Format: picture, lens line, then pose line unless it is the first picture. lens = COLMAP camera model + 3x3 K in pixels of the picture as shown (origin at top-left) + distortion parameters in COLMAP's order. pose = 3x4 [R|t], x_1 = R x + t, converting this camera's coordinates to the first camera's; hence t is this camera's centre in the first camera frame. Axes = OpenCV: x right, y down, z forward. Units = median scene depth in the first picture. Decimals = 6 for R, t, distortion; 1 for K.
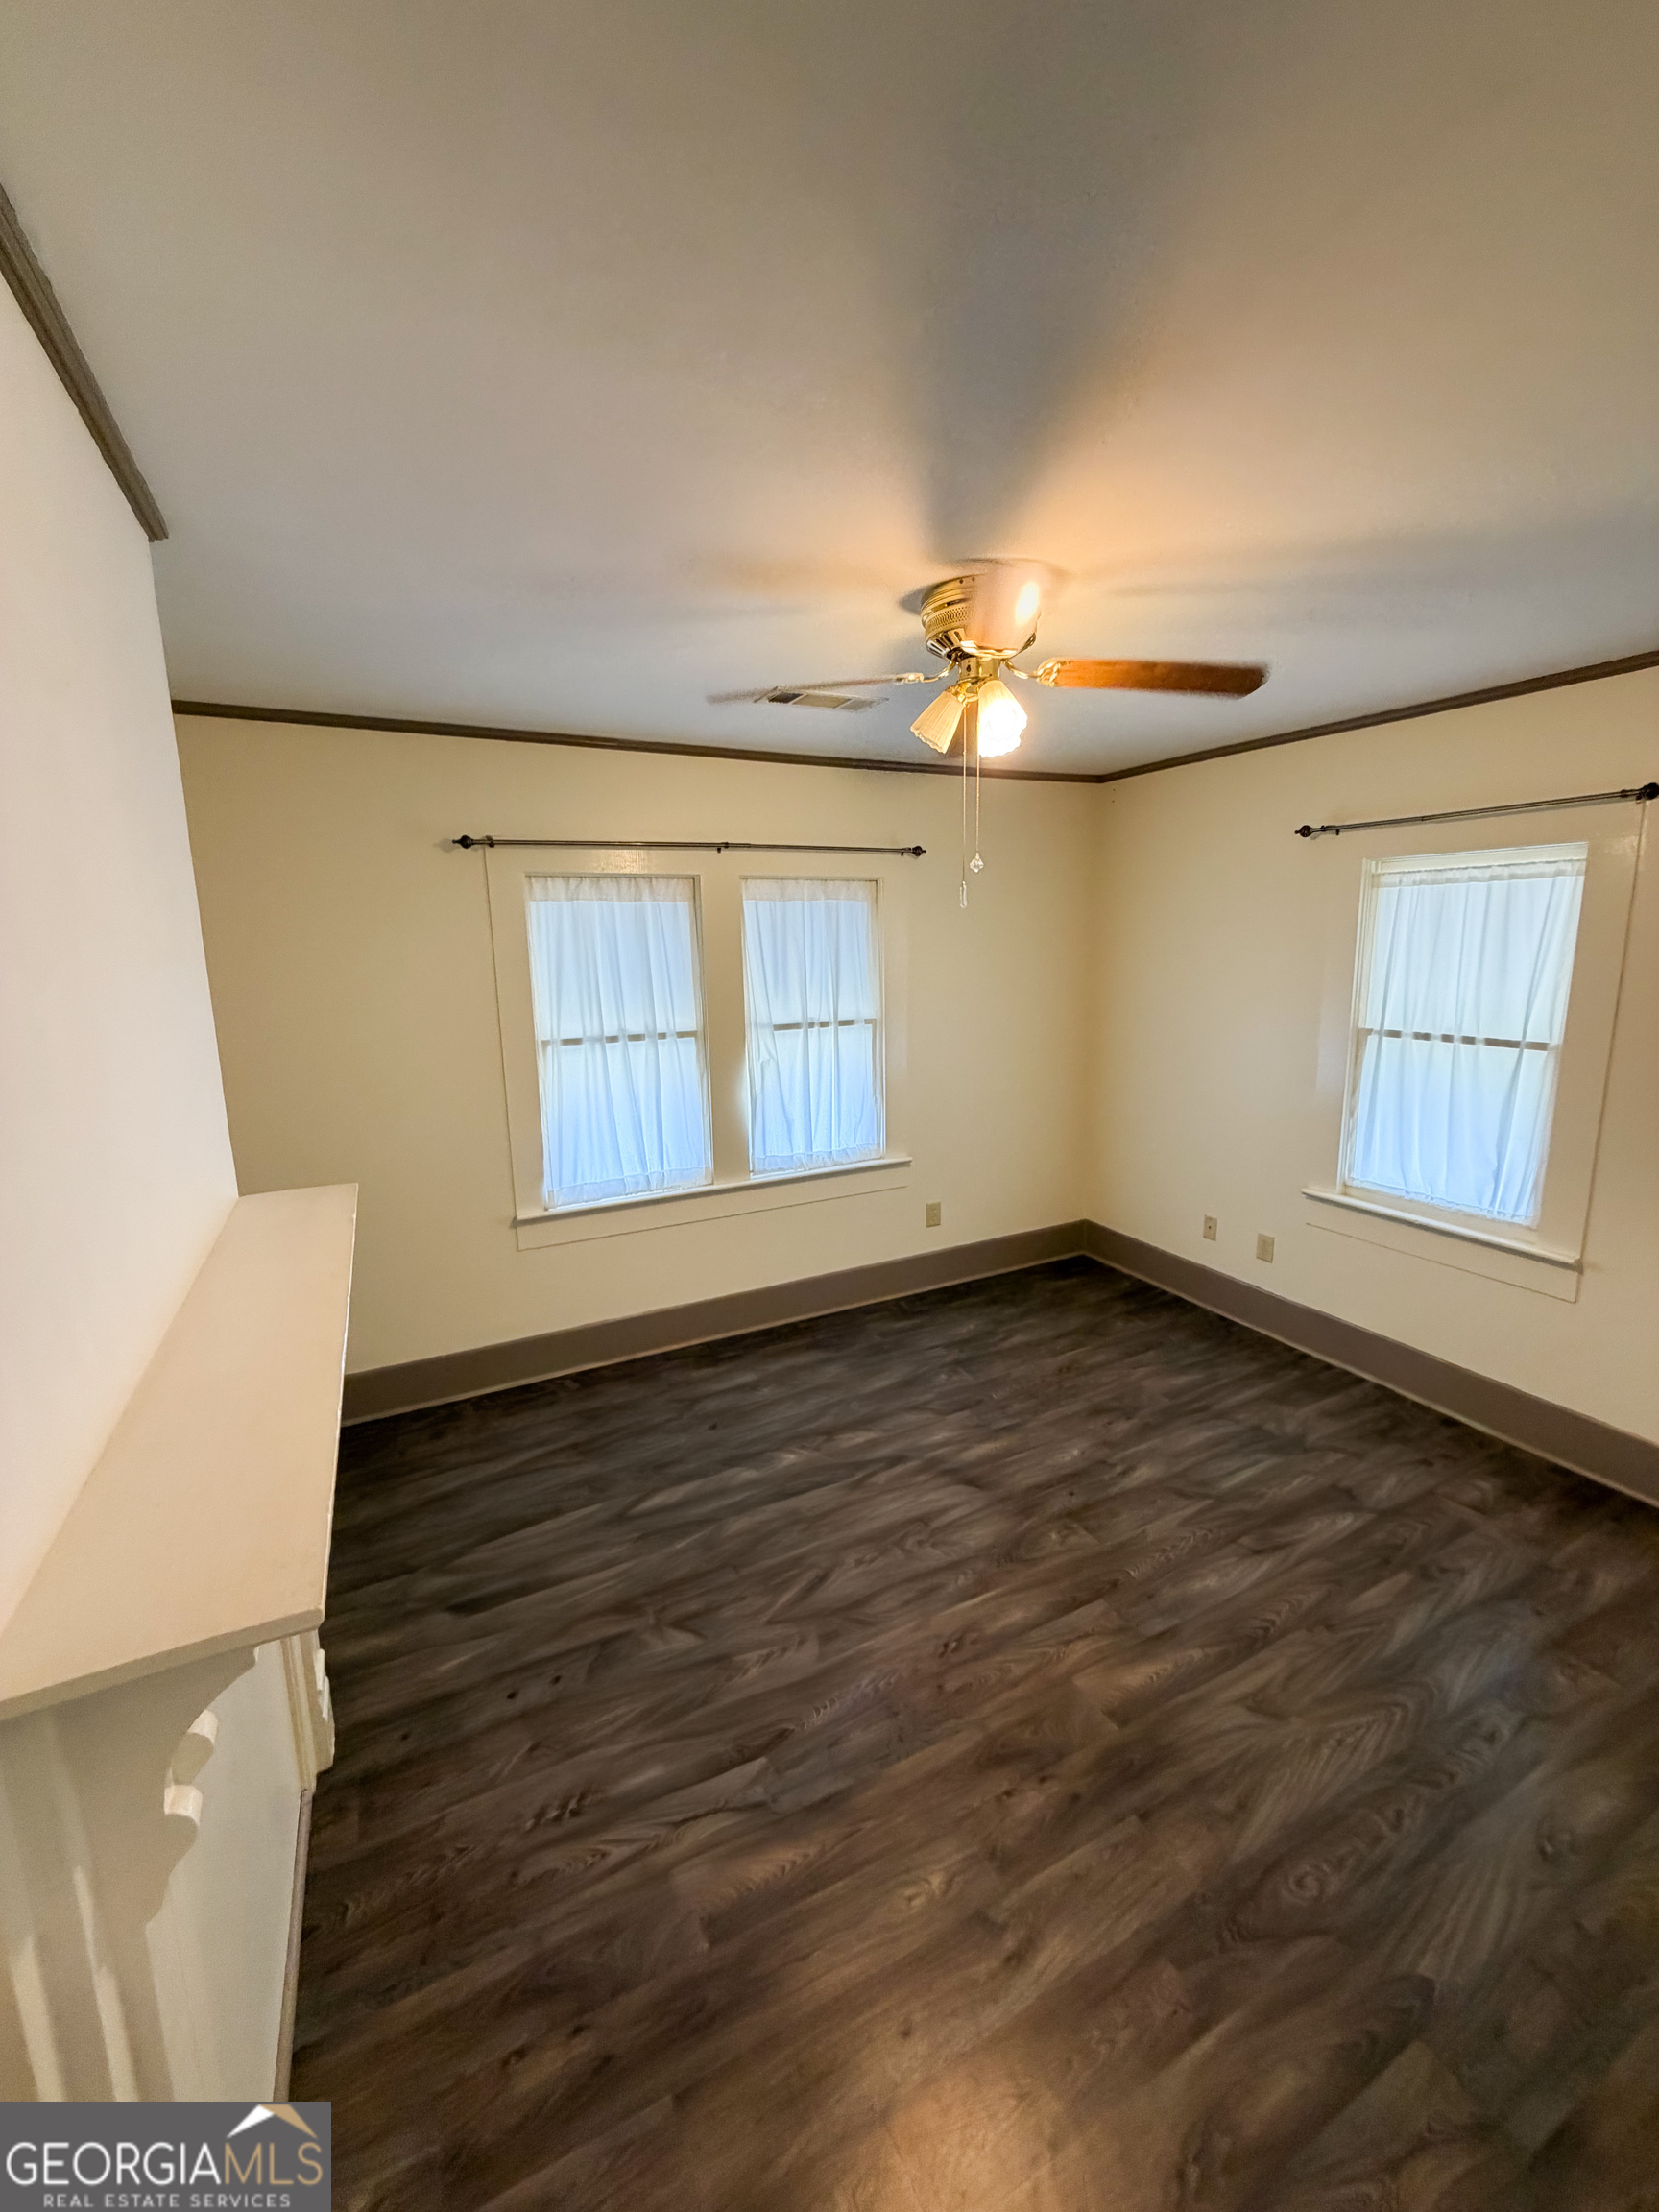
lens RADIAL K [[887.5, 0, 840.8], [0, 887.5, 1105.2], [0, 0, 1]] dist [-0.002001, 0.000641]
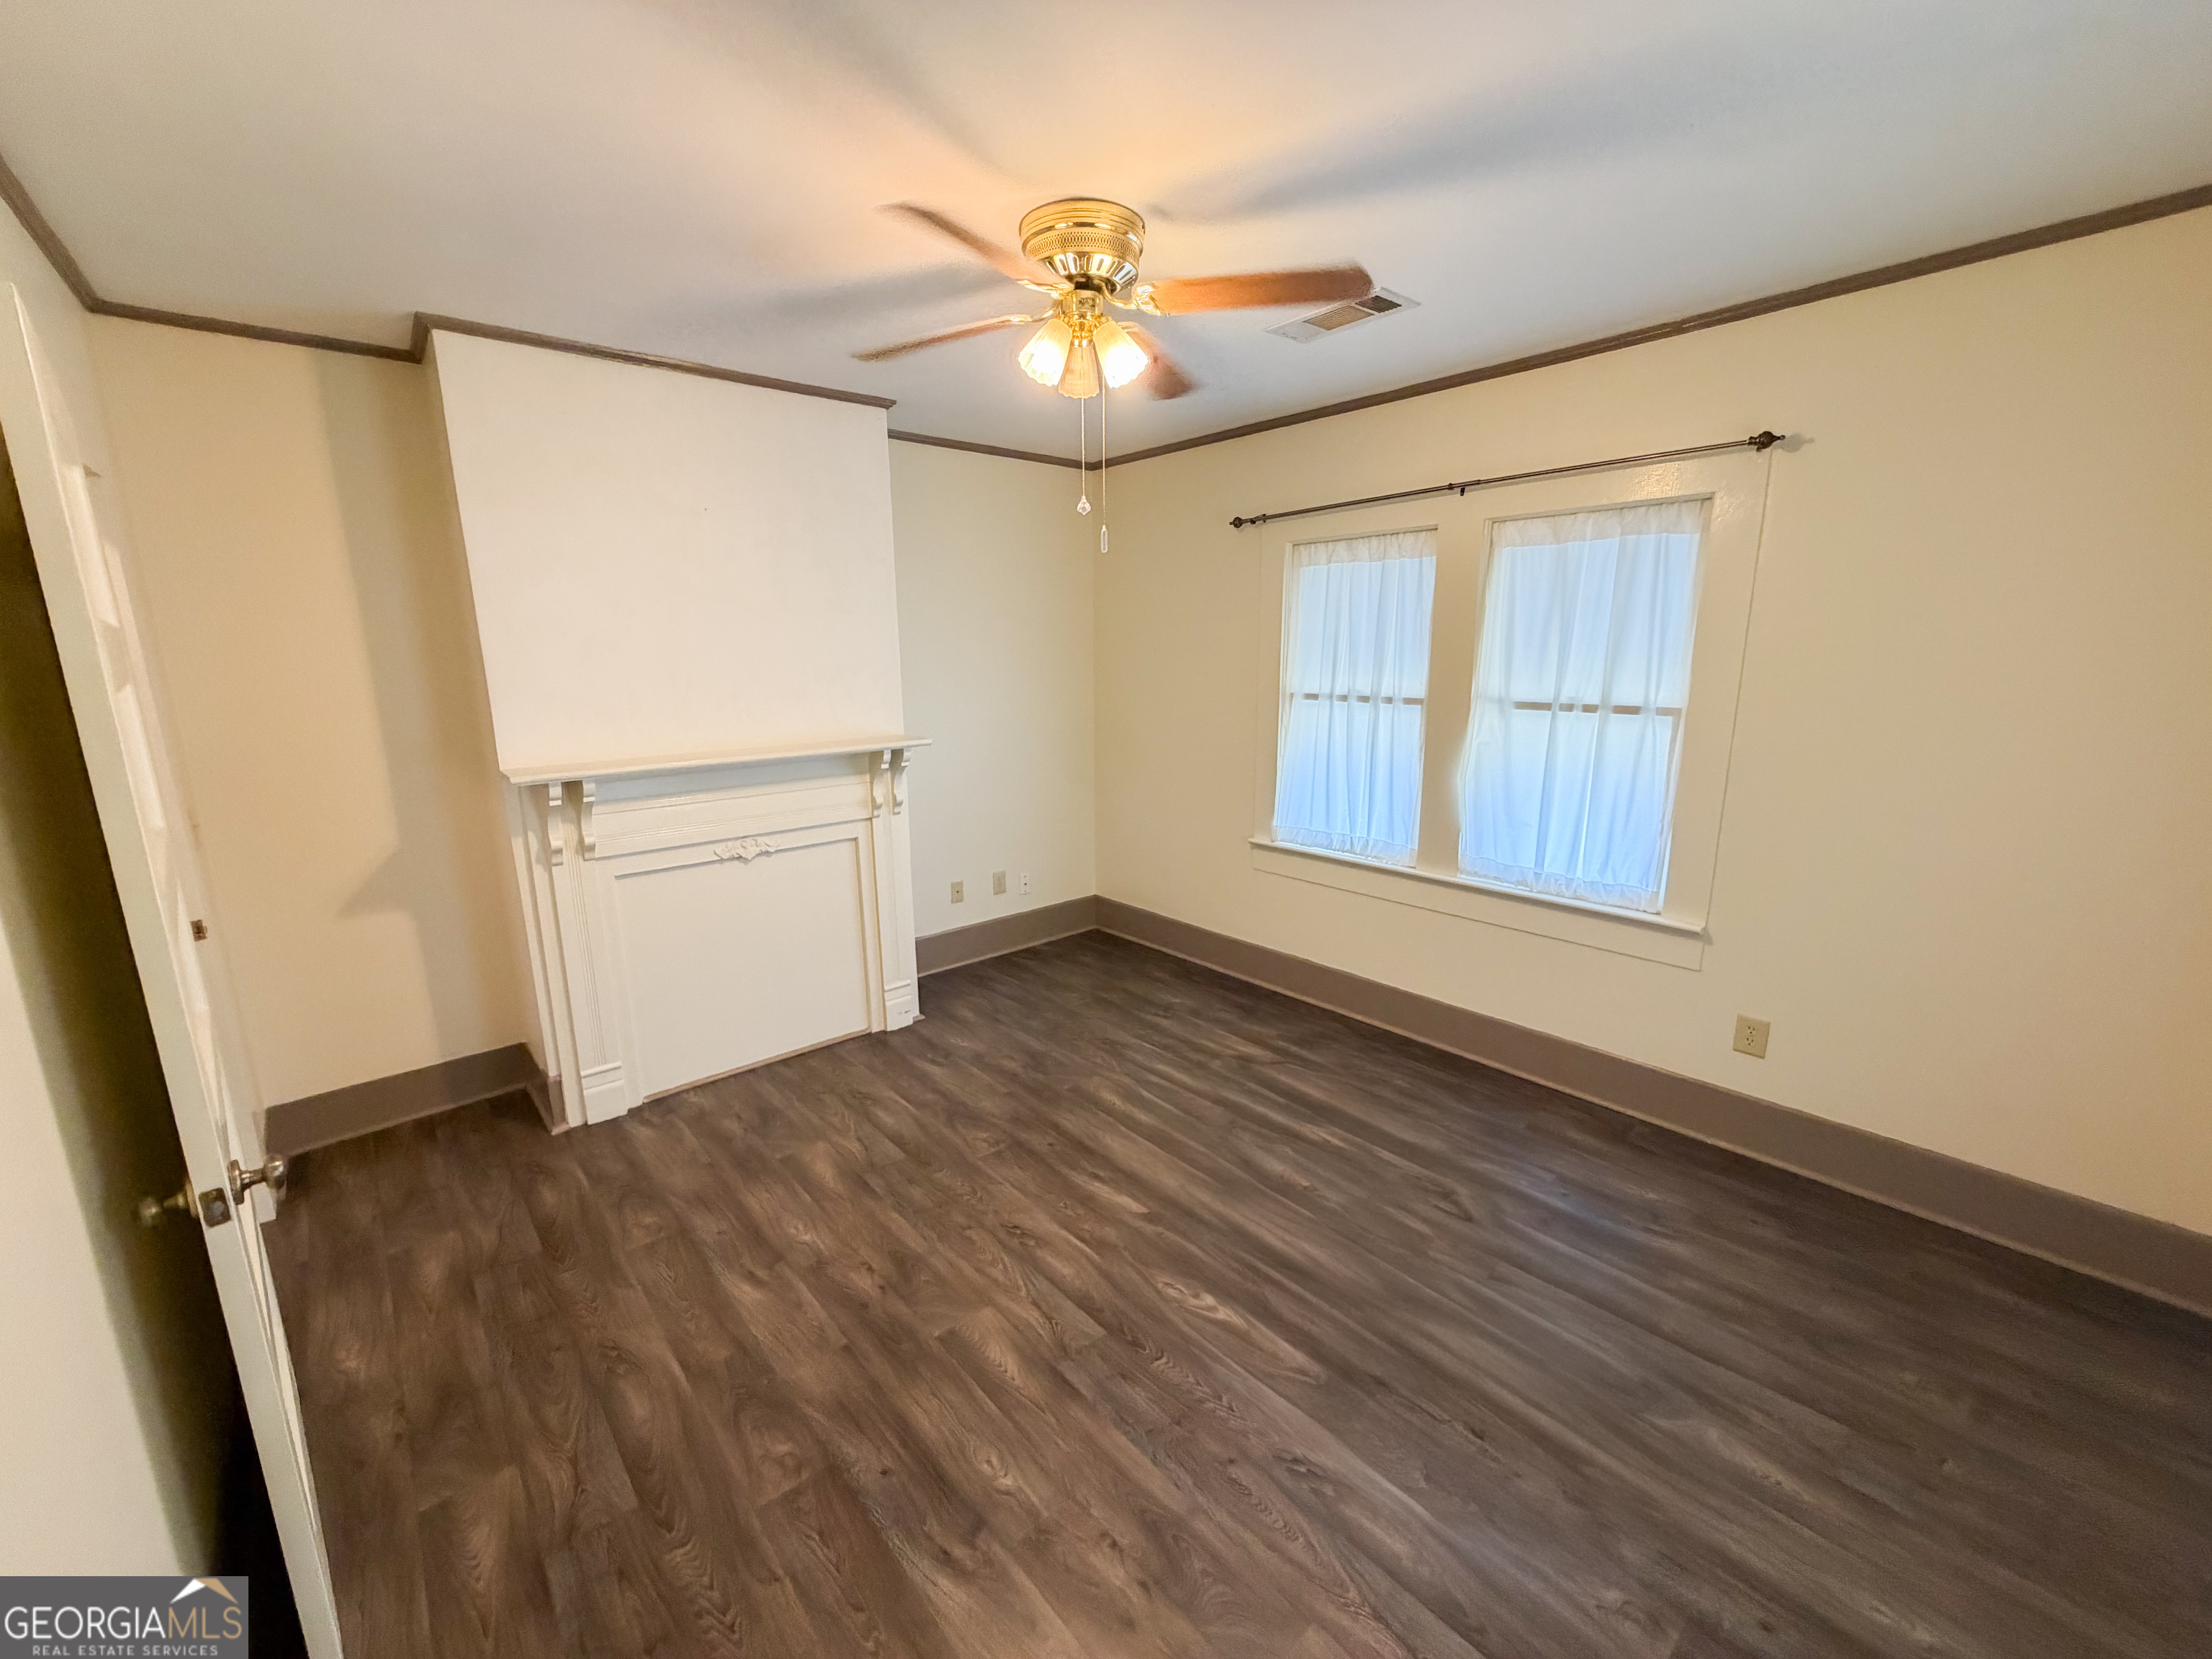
lens RADIAL K [[887.5, 0, 1095.5], [0, 887.5, 843.6], [0, 0, 1]] dist [-0.002001, 0.000641]
pose [[0.231036, 0.231884, -0.944909, 0.714356], [-0.172603, 0.965548, 0.194746, -0.064033], [0.957513, 0.118101, 0.263100, 0.485659]]
